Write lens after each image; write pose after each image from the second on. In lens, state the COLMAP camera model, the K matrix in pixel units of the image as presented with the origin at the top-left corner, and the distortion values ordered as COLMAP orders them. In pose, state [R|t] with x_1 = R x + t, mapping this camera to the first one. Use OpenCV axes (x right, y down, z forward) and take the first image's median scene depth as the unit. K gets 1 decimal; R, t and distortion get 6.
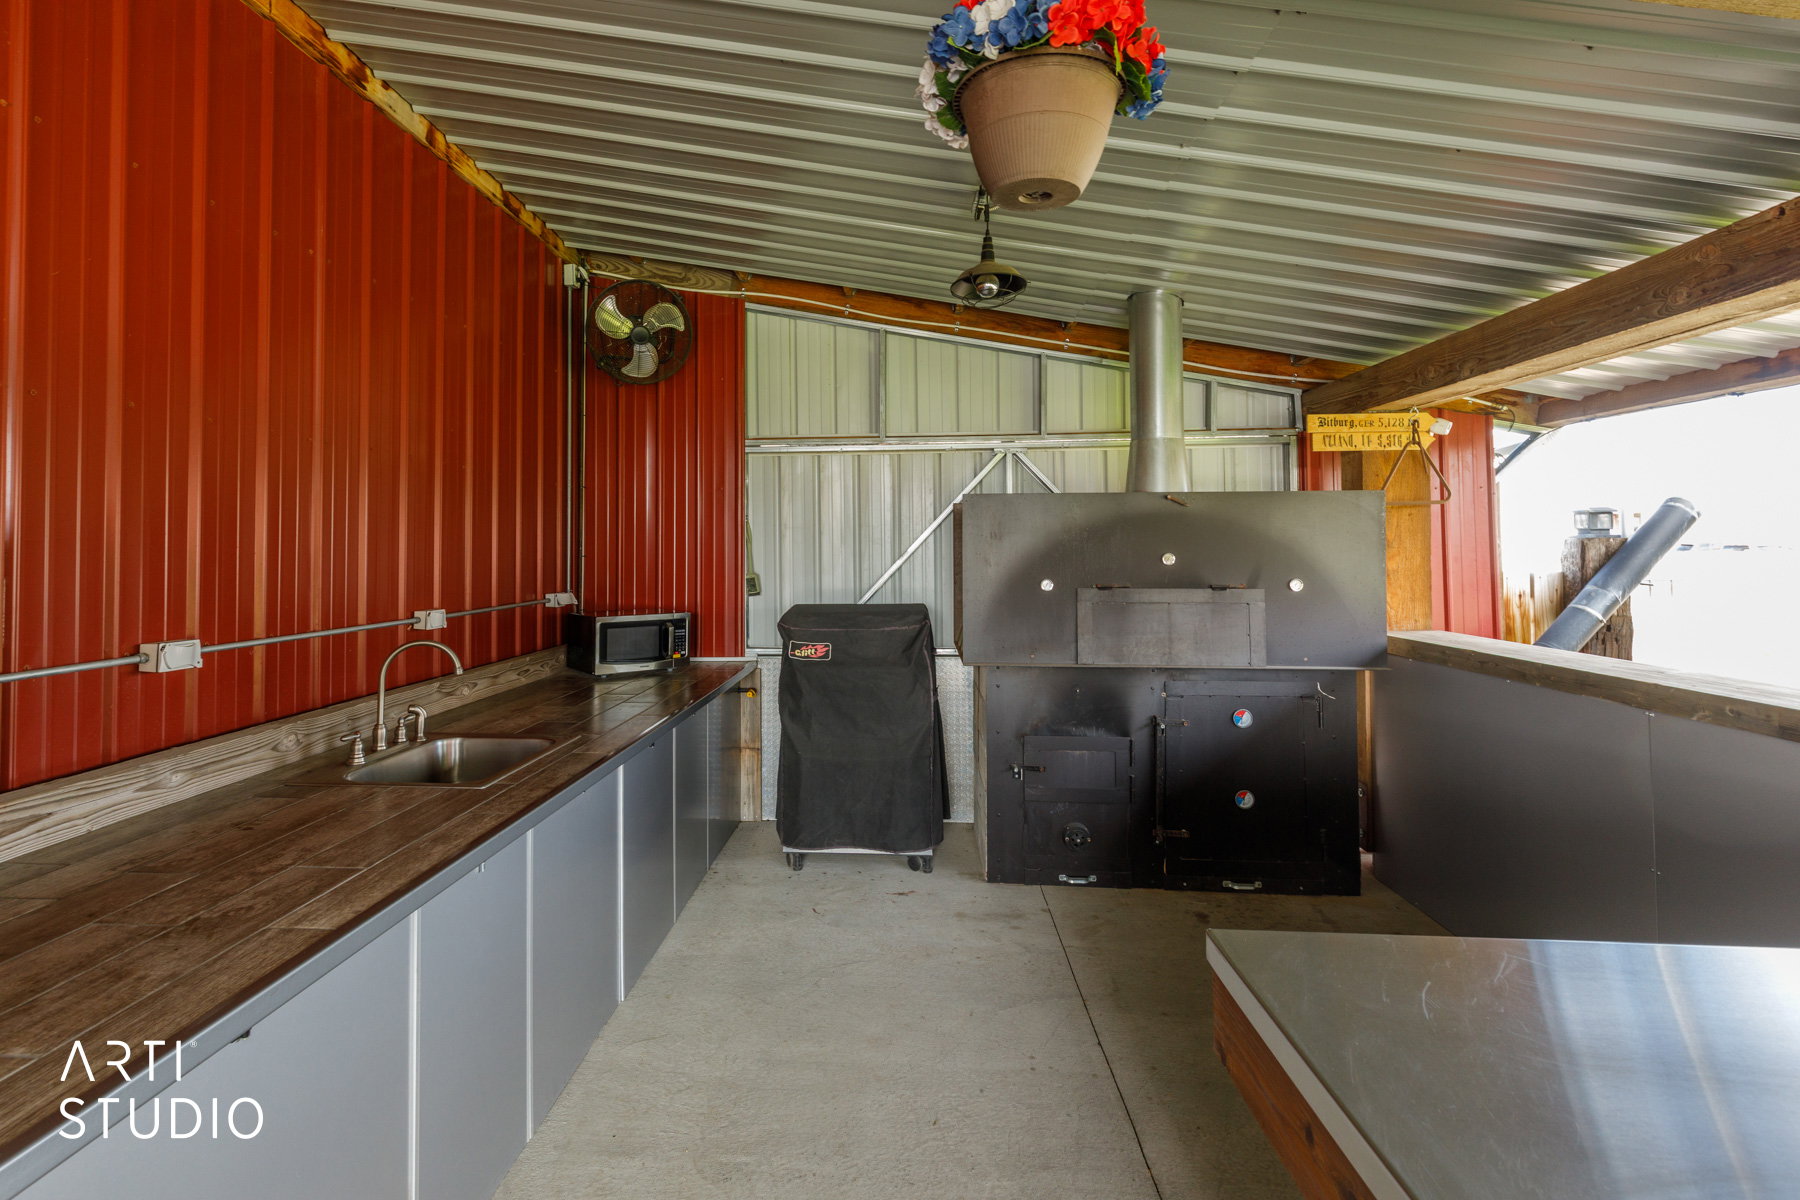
lens RADIAL K [[826.9, 0, 870.3], [0, 826.9, 530.0], [0, 0, 1]] dist [0.003966, -0.000079]
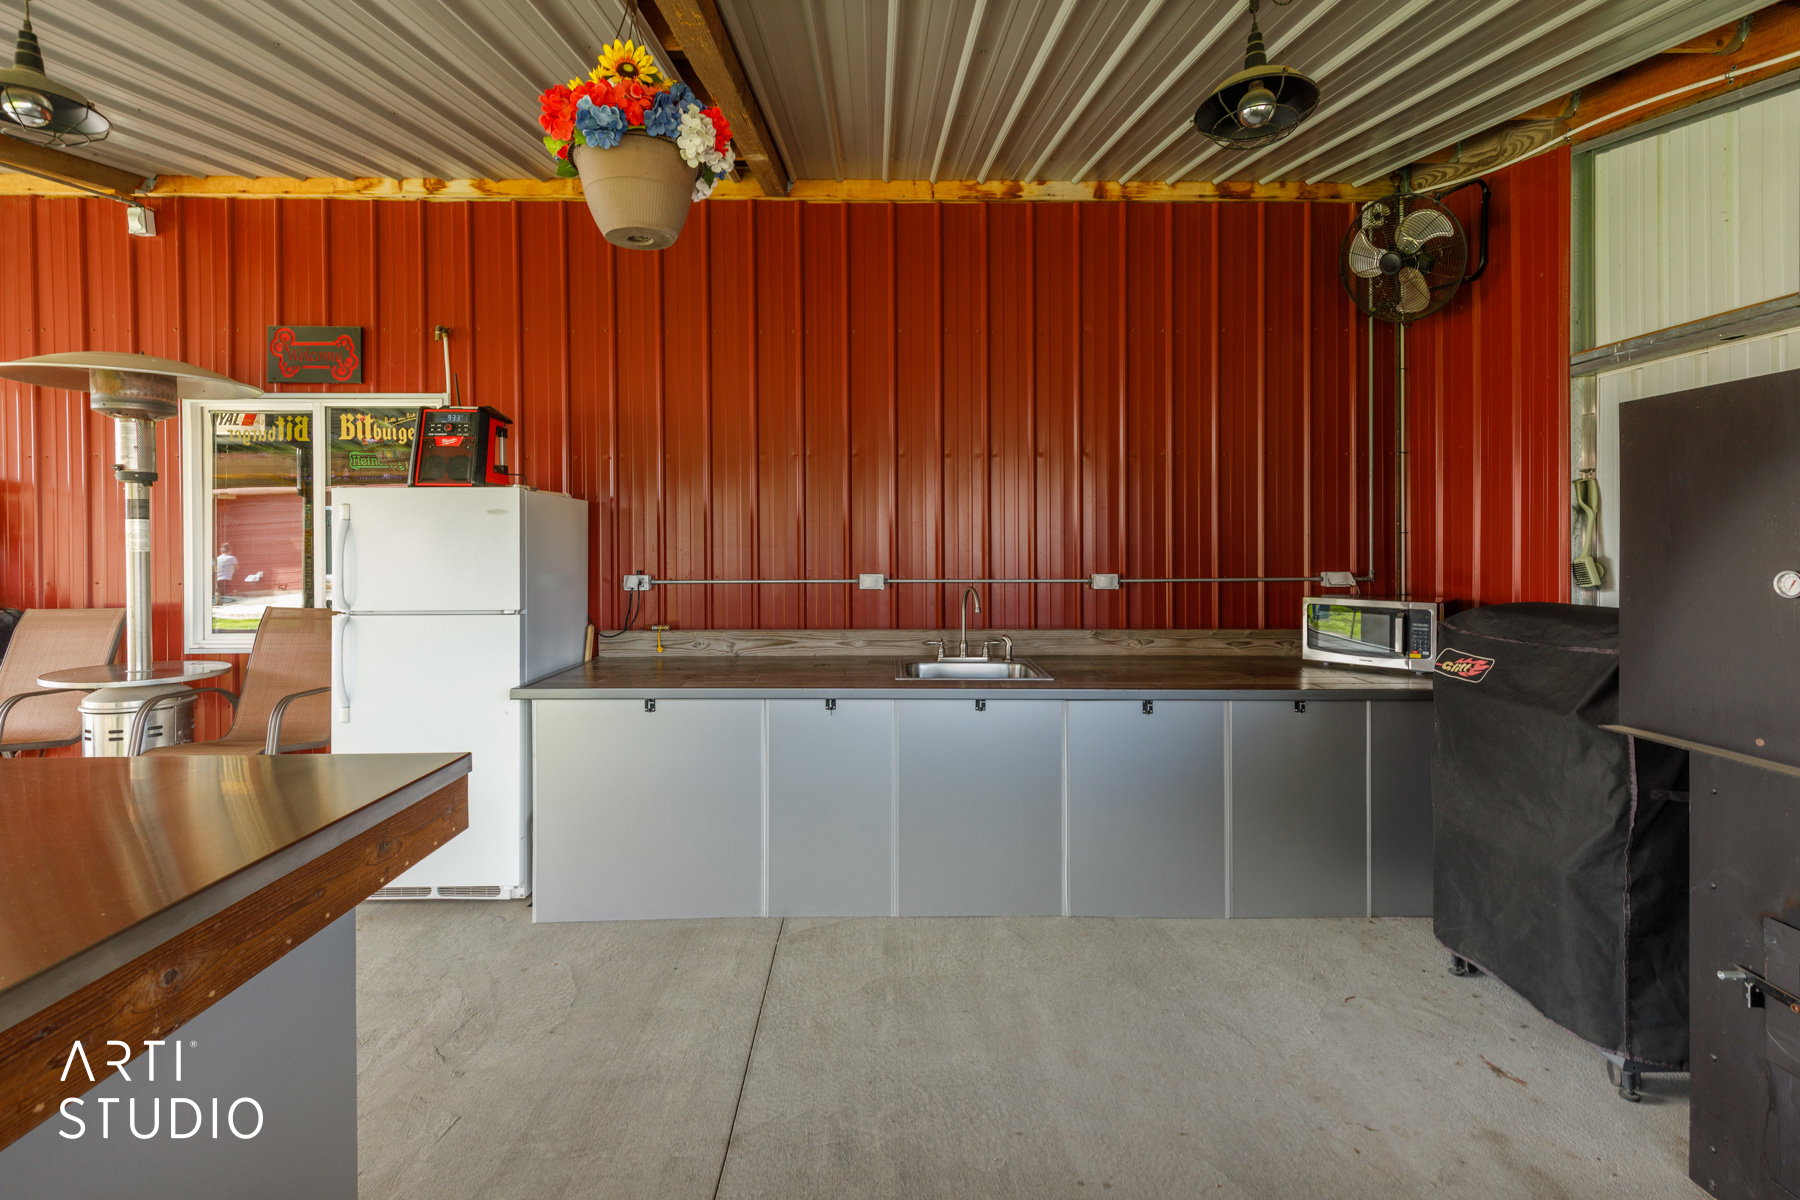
lens RADIAL K [[826.9, 0, 878.4], [0, 826.9, 553.1], [0, 0, 1]] dist [0.003966, -0.000079]
pose [[0.081925, 0.014840, -0.996528, 0.610589], [0.025465, 0.999532, 0.016978, 0.031387], [0.996313, -0.026768, 0.081508, 0.498571]]
